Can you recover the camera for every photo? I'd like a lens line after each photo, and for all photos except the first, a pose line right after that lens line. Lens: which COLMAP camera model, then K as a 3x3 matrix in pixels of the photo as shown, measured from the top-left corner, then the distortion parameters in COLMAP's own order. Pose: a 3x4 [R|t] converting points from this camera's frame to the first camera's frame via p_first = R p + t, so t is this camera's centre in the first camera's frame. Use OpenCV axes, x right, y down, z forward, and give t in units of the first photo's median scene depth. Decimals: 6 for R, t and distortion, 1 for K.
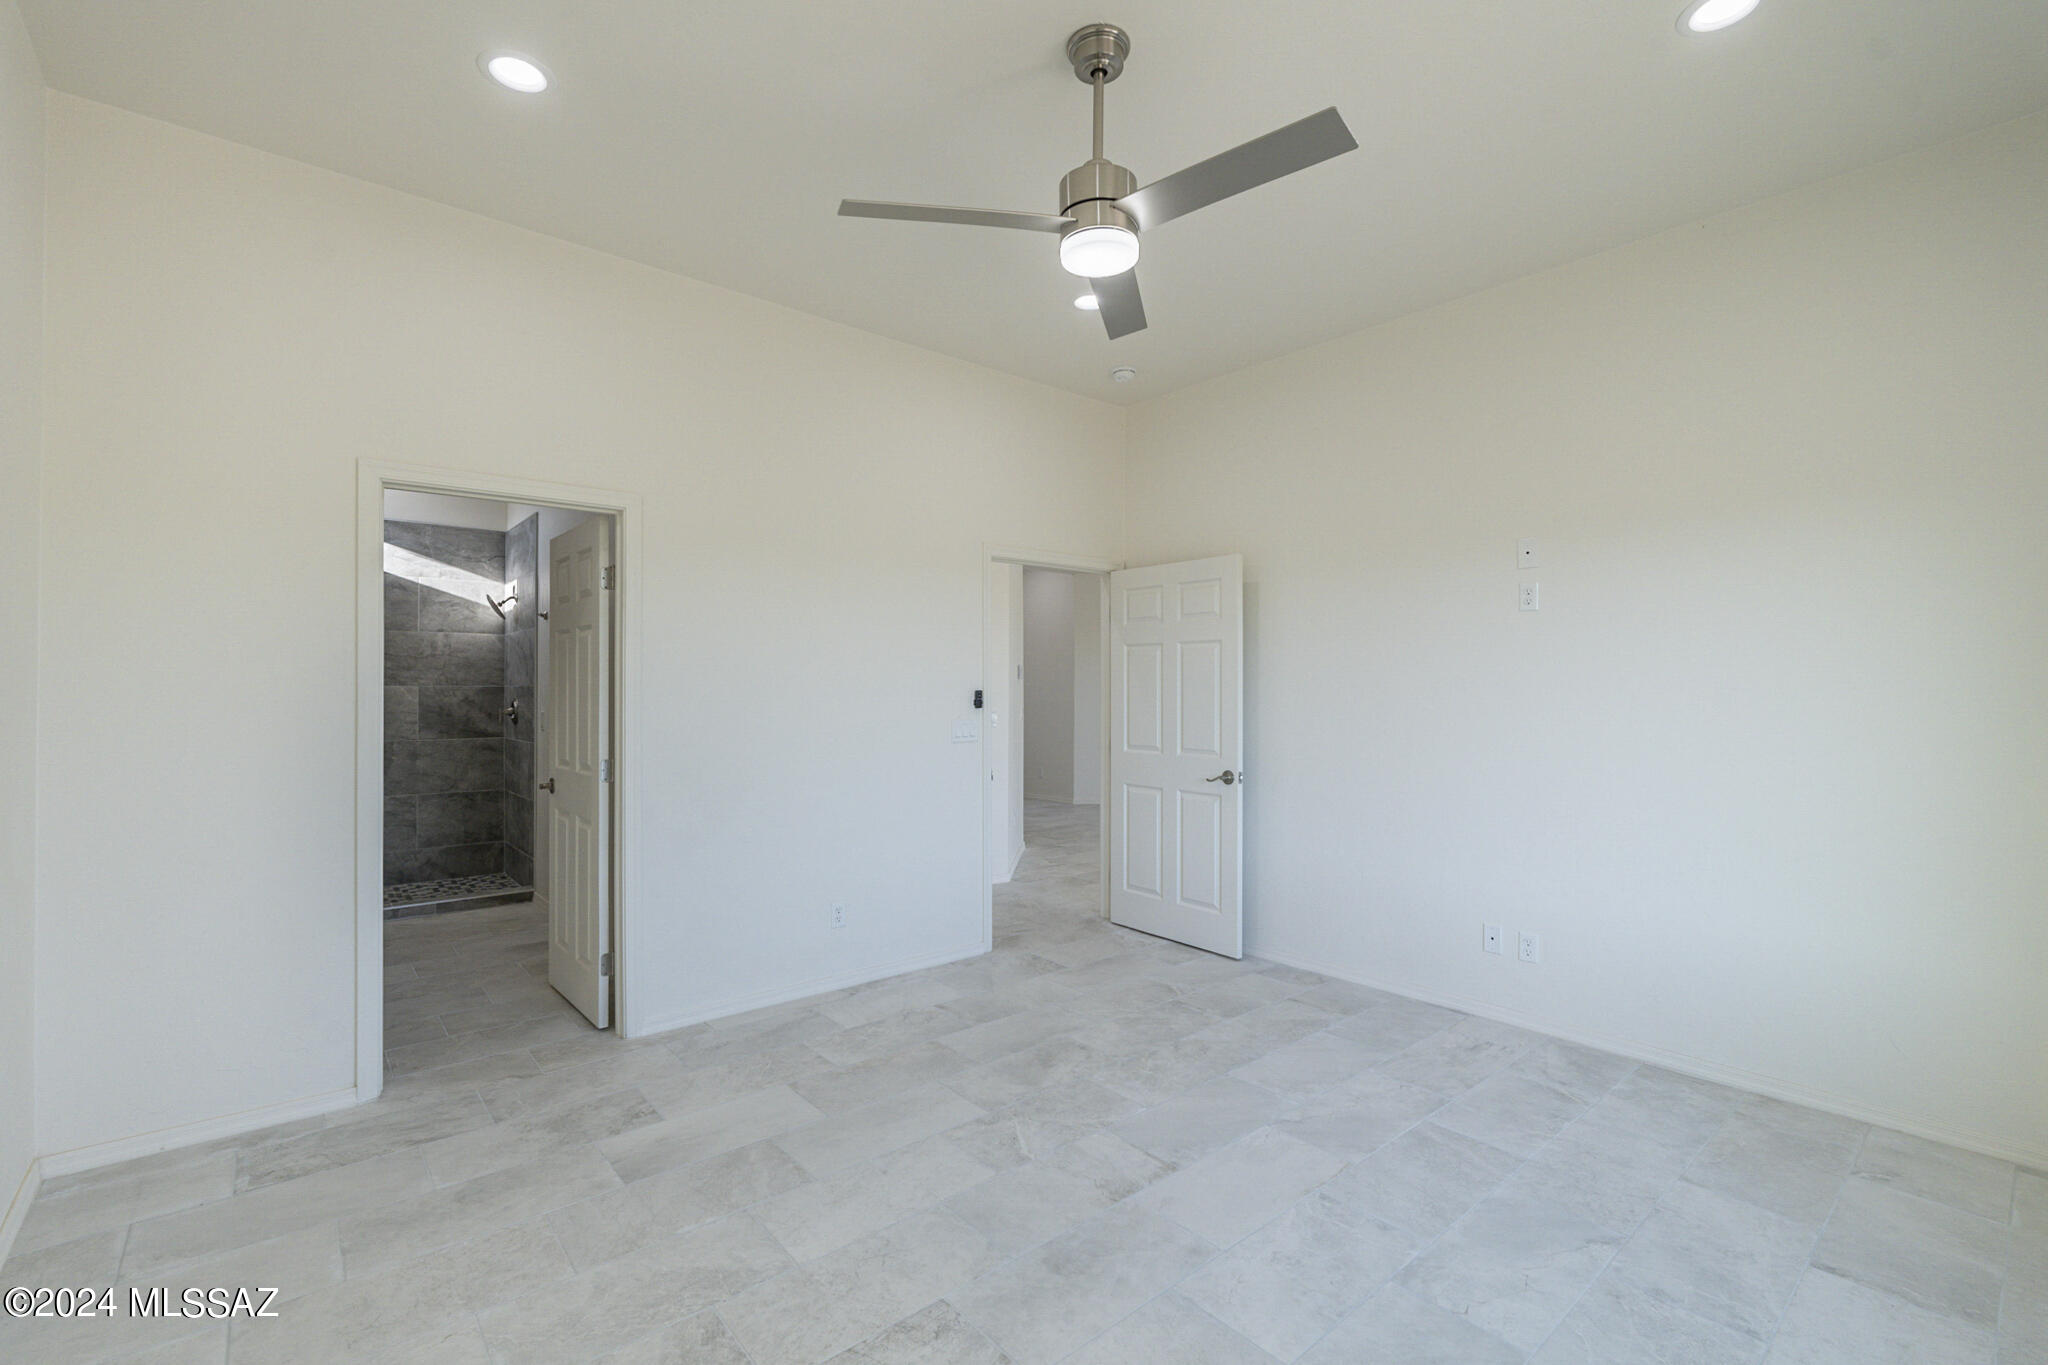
lens RADIAL K [[898.1, 0, 1025.0], [0, 898.1, 683.0], [0, 0, 1]] dist [-0.005162, 0.001182]
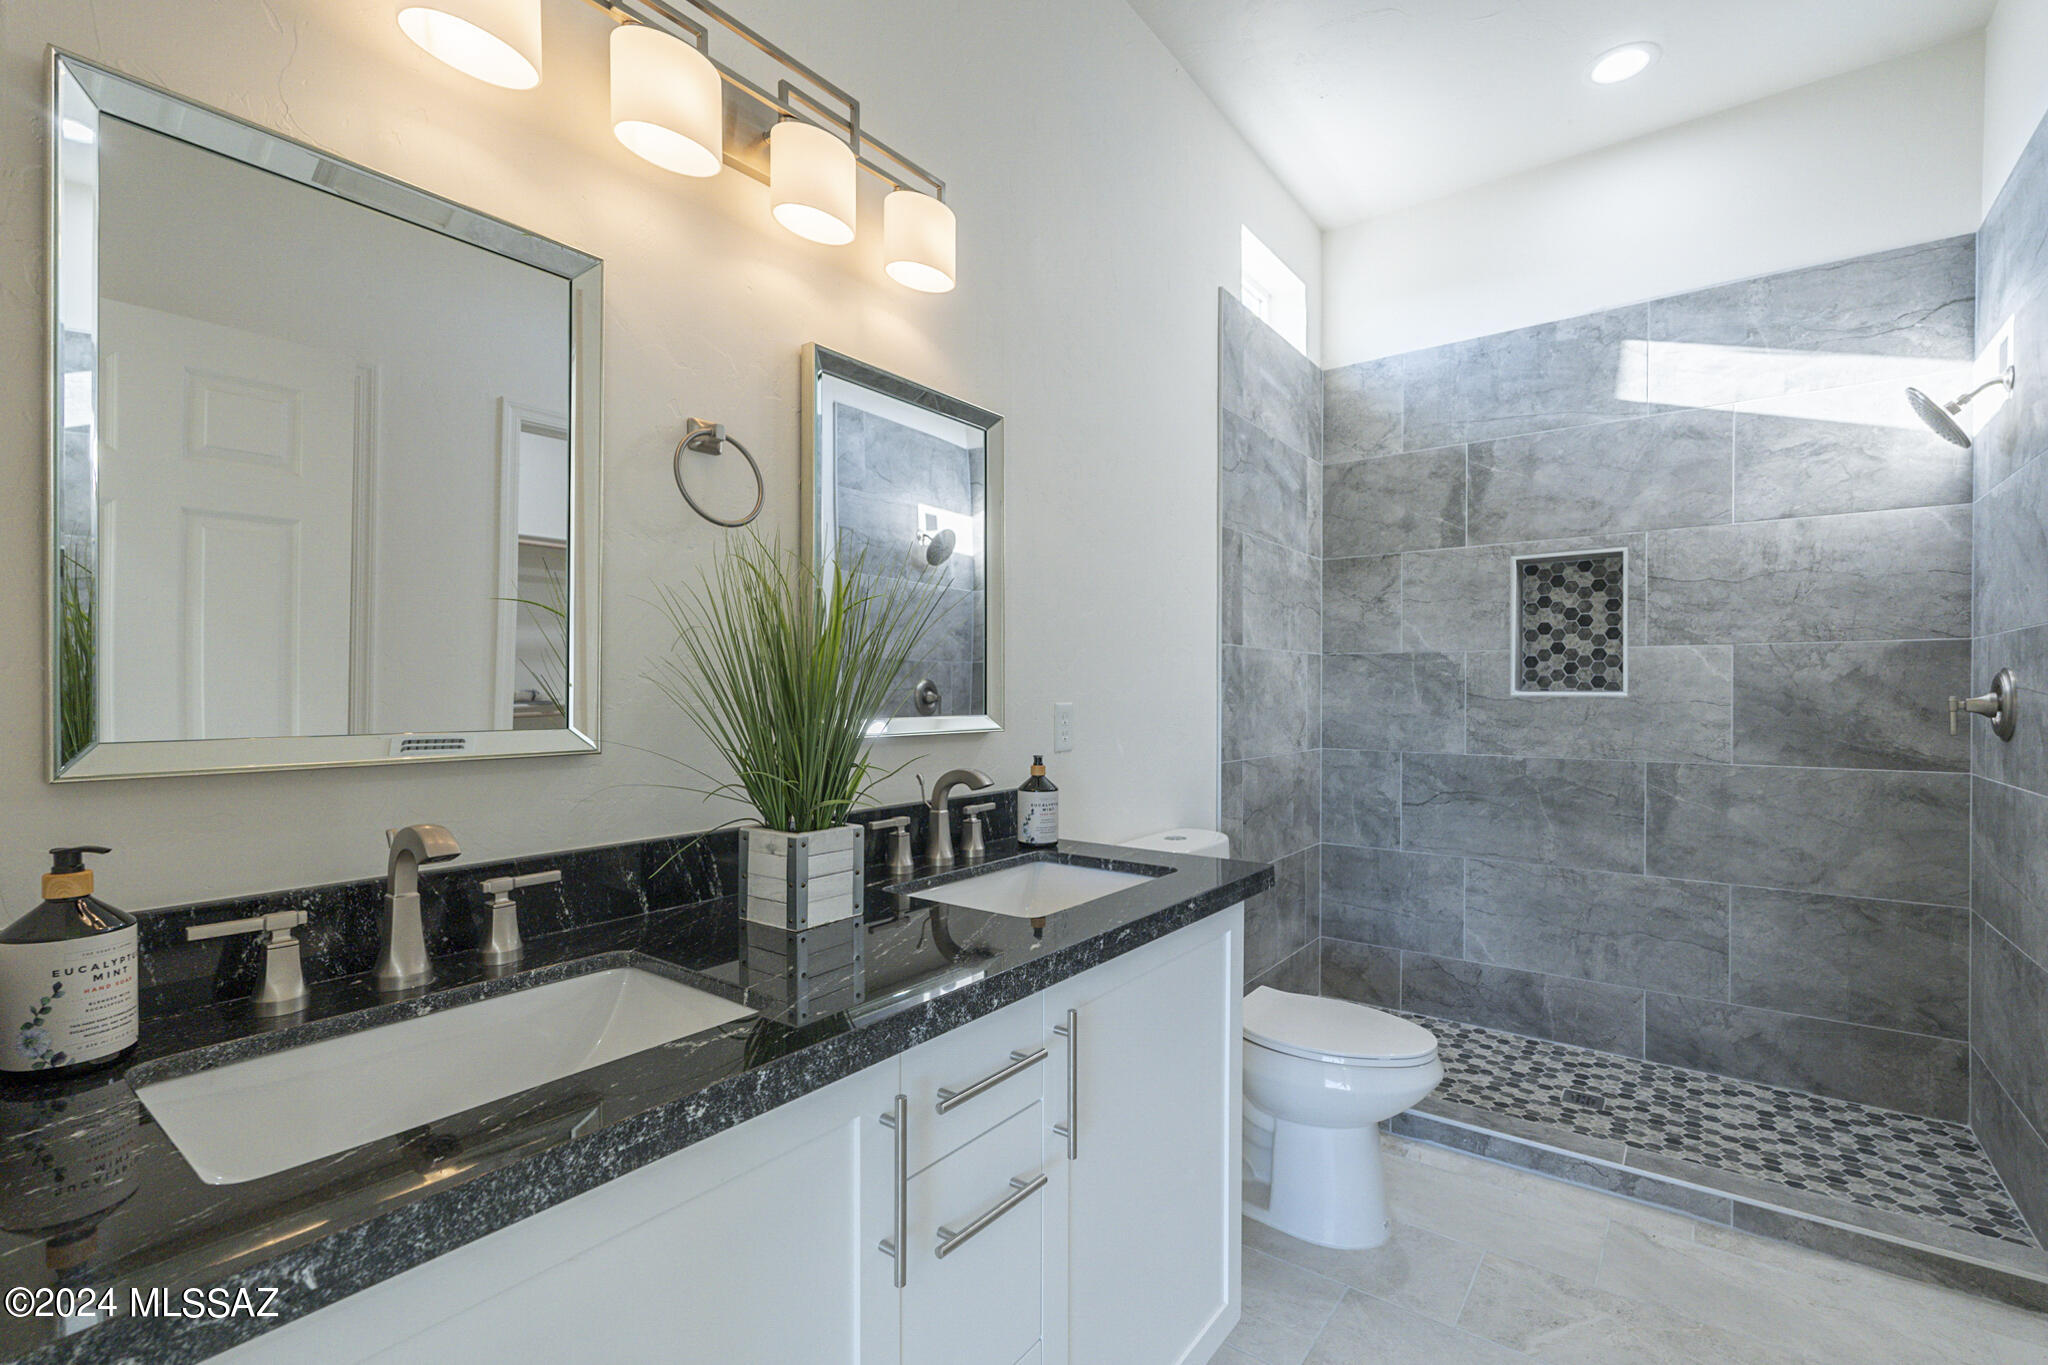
lens RADIAL K [[898.1, 0, 1027.3], [0, 898.1, 697.4], [0, 0, 1]] dist [-0.005162, 0.001182]
pose [[0.214571, 0.007247, -0.976681, -0.303929], [0.008008, 0.999926, 0.009179, 0.022475], [0.976676, -0.009791, 0.214497, 0.541288]]
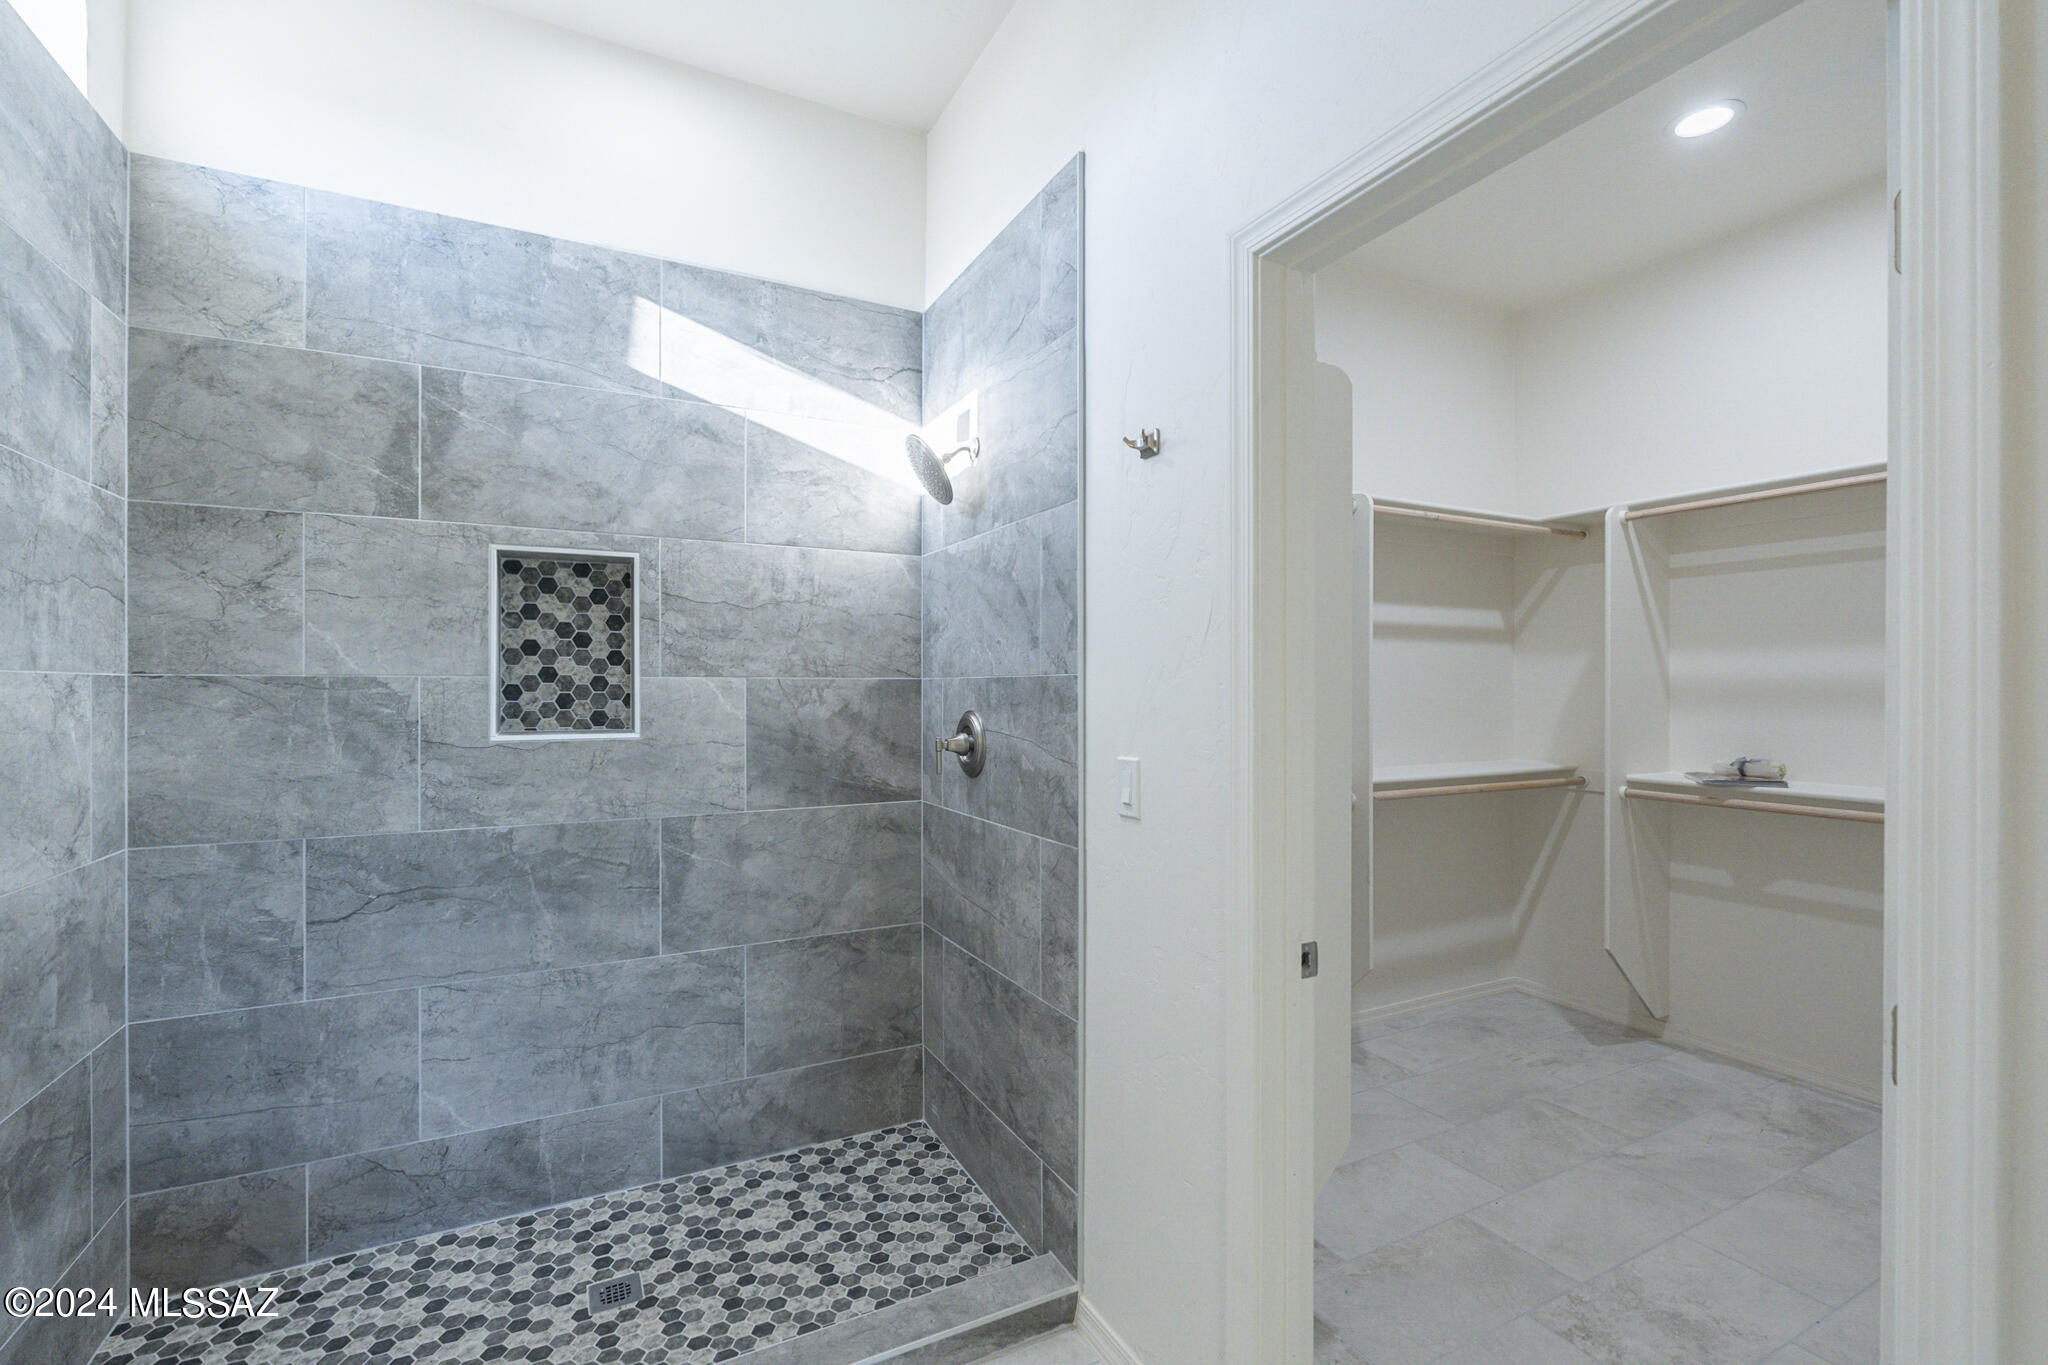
lens RADIAL K [[898.1, 0, 1027.2], [0, 898.1, 690.0], [0, 0, 1]] dist [-0.005162, 0.001182]
pose [[0.973350, -0.000116, -0.229324, -0.448314], [0.002461, 0.999948, 0.009938, 0.005001], [0.229310, -0.010237, 0.973300, 0.617712]]
